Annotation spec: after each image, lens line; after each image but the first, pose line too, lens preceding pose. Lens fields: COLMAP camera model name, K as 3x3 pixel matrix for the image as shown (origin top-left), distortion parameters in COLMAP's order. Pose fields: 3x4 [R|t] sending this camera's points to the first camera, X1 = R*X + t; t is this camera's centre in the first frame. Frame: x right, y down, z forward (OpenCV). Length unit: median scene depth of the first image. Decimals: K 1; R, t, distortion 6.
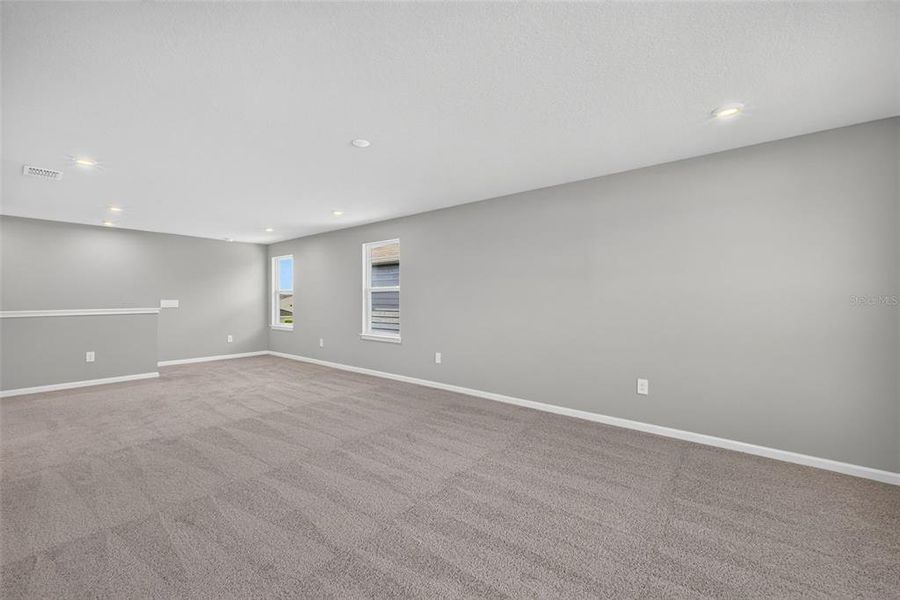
lens RADIAL K [[376.7, 0, 449.4], [0, 376.7, 301.0], [0, 0, 1]] dist [0.000174, 0.000022]
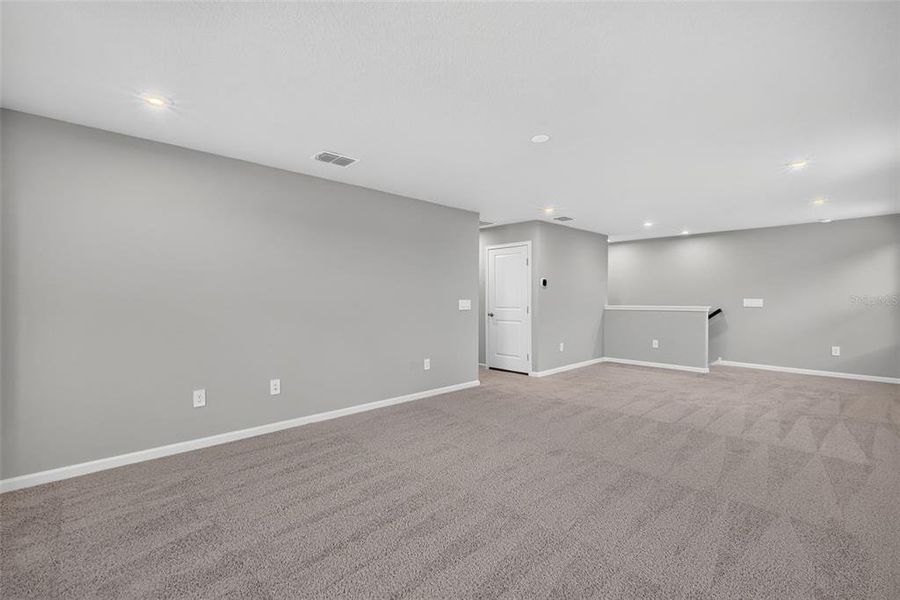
lens RADIAL K [[409.3, 0, 450.0], [0, 409.3, 300.0], [0, 0, 1]] dist [0.000304, 0.000391]
pose [[-0.144250, 0.007016, -0.989516, 0.538025], [-0.005451, 0.999954, 0.007885, -0.004796], [0.989526, 0.006531, -0.144205, 0.578812]]
